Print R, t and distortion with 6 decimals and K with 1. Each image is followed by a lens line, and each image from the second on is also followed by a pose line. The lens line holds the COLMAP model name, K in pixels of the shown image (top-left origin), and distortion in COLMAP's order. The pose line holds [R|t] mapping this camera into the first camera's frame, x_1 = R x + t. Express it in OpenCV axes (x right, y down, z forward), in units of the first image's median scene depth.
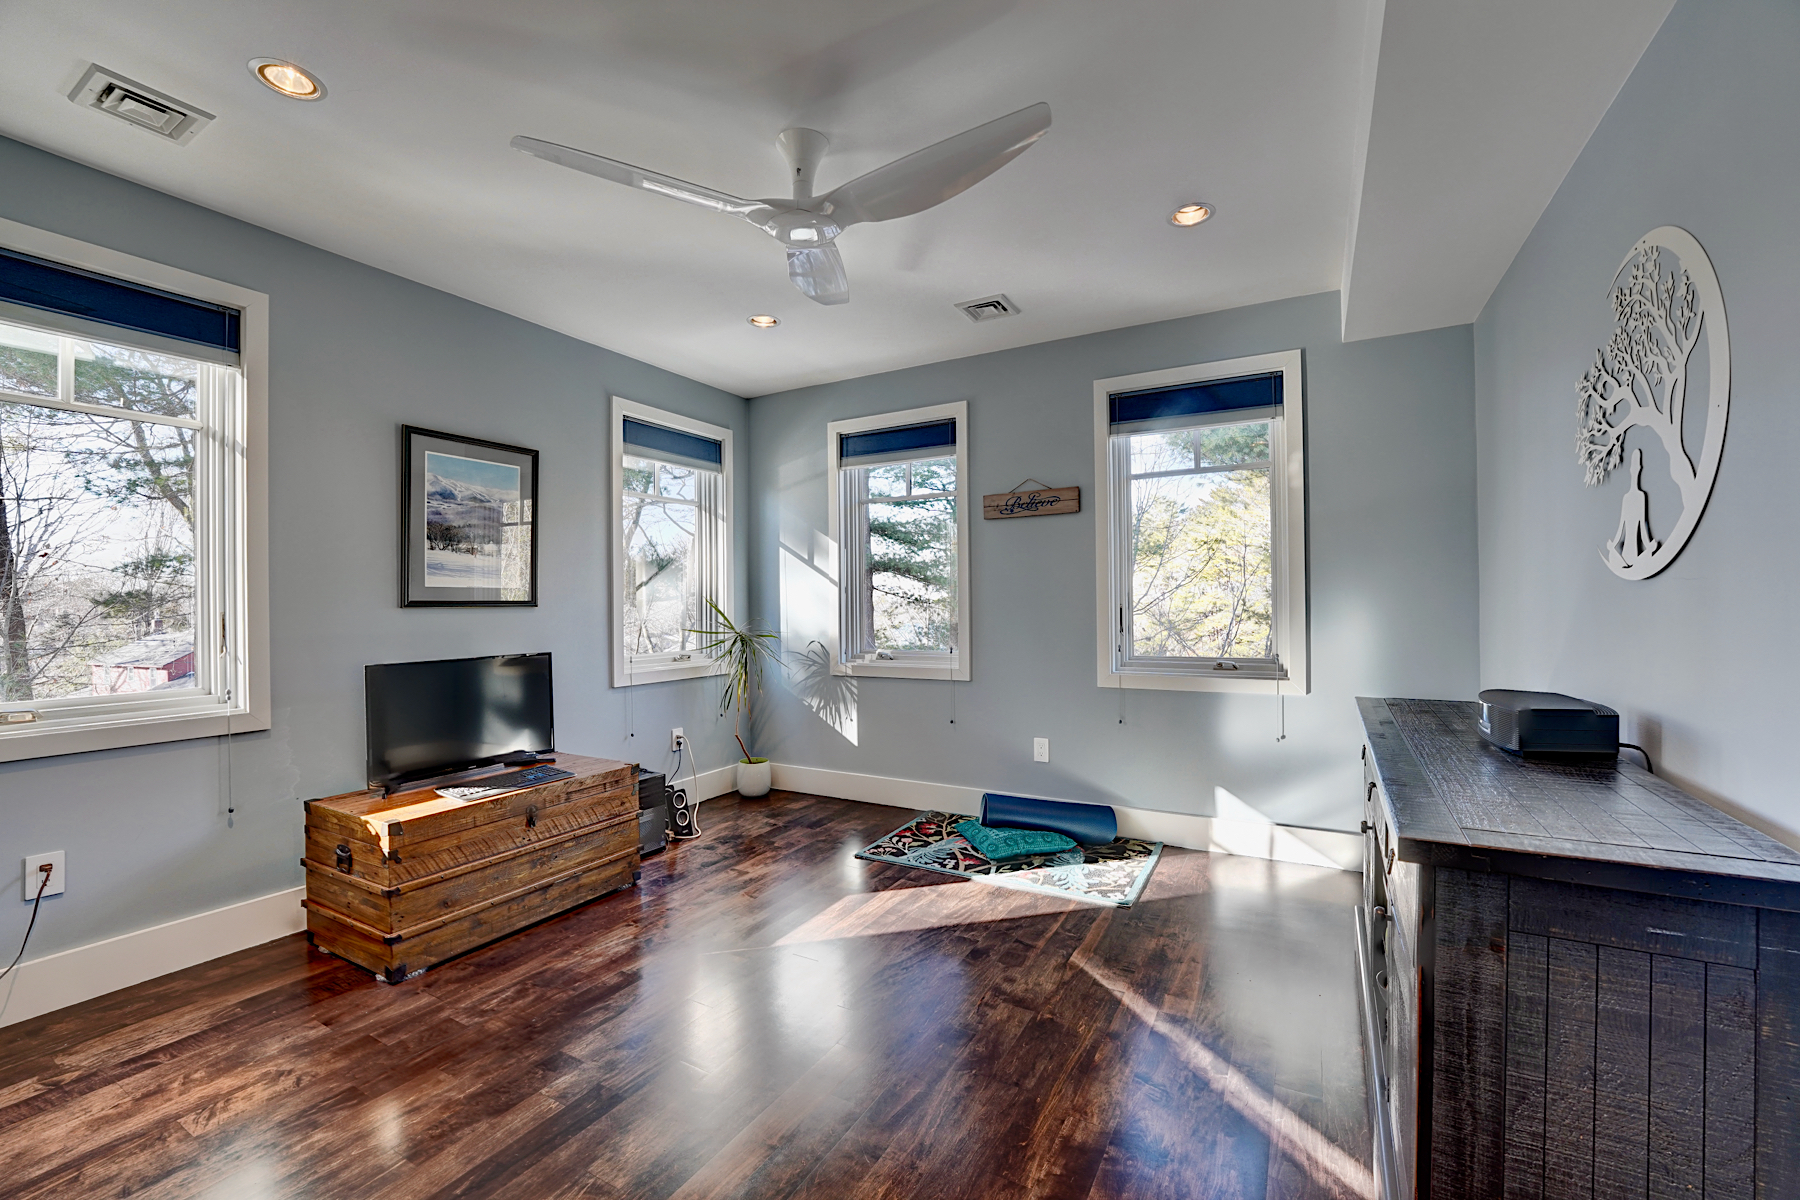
lens RADIAL K [[728.2, 0, 892.5], [0, 728.2, 602.9], [0, 0, 1]] dist [-0.027105, 0.000156]
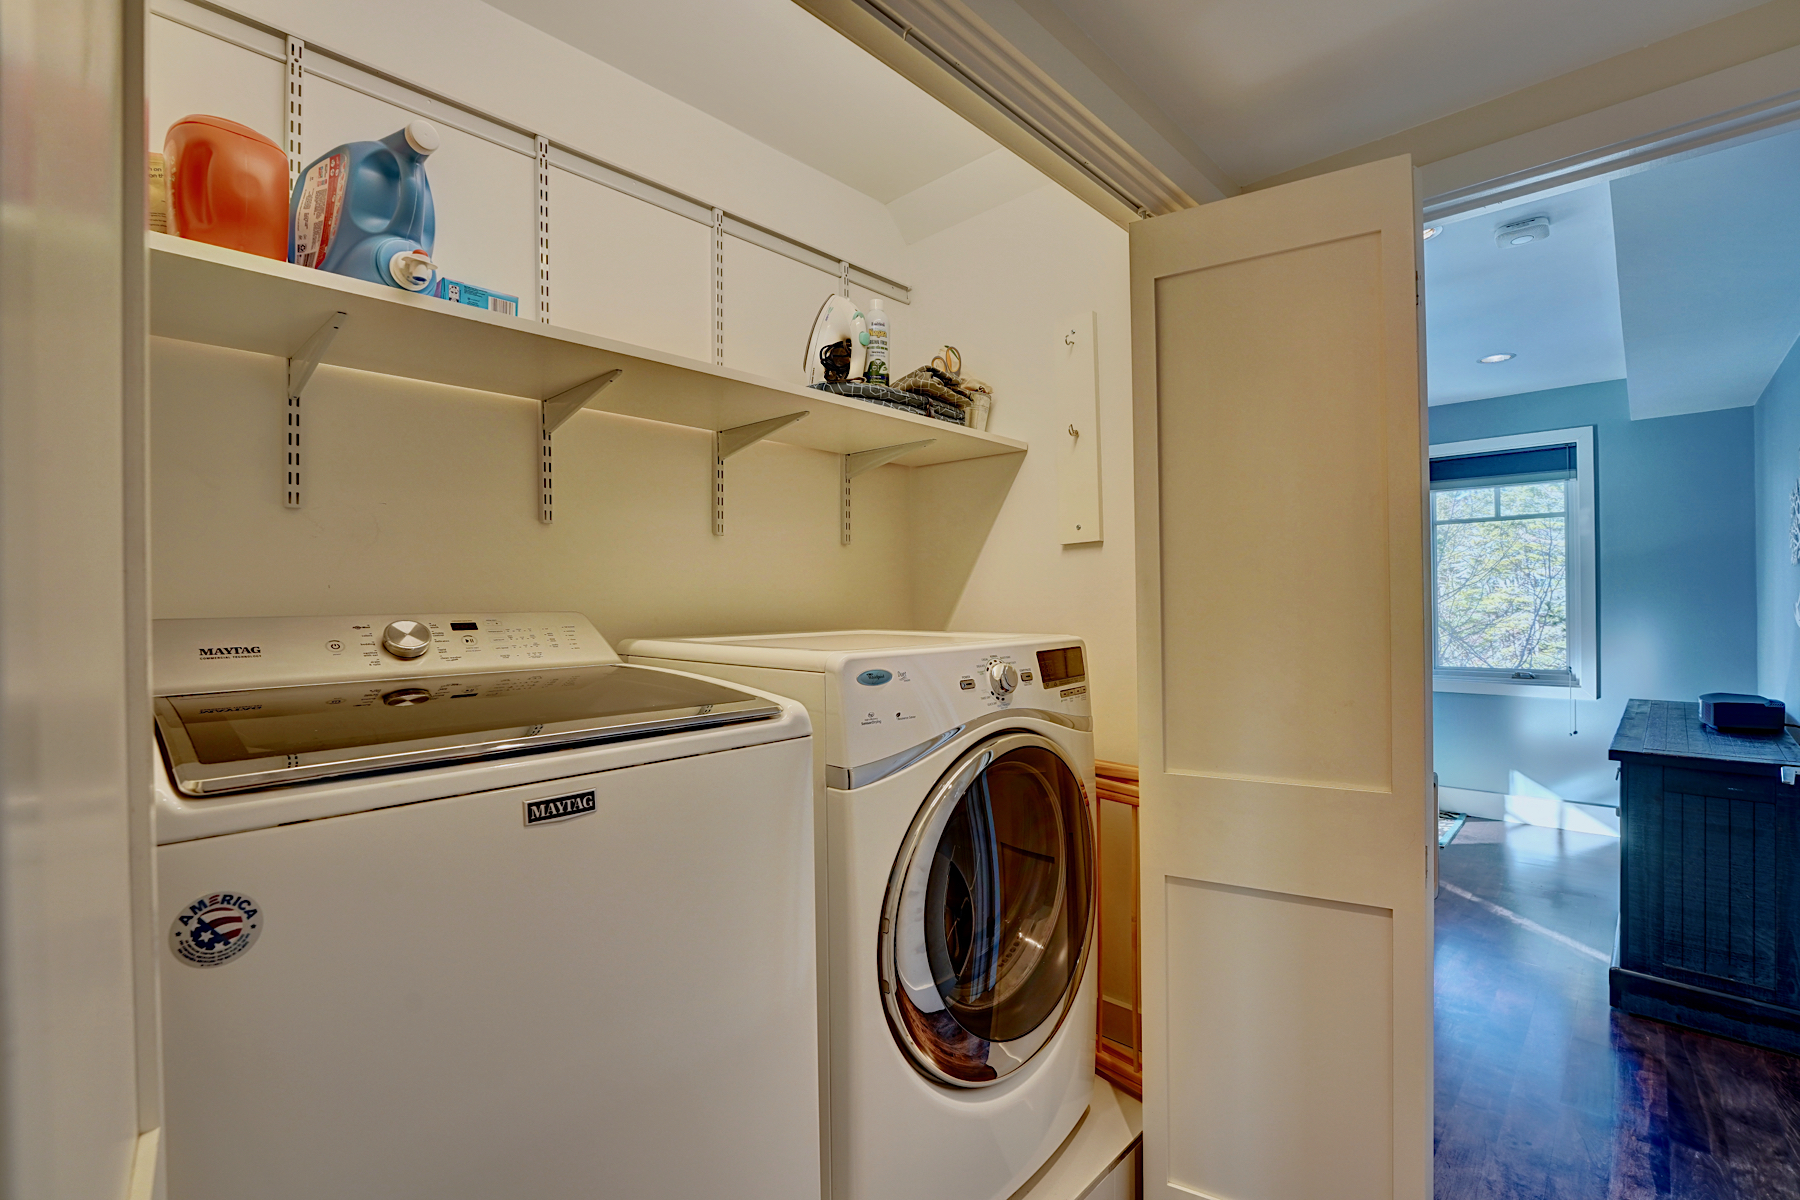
lens RADIAL K [[780.2, 0, 900.0], [0, 780.2, 600.0], [0, 0, 1]] dist [-0.016416, -0.000107]
pose [[0.969053, 0.000832, -0.246852, -0.273680], [-0.000452, 0.999999, 0.001596, -0.048349], [0.246853, -0.001435, 0.969052, -0.600841]]
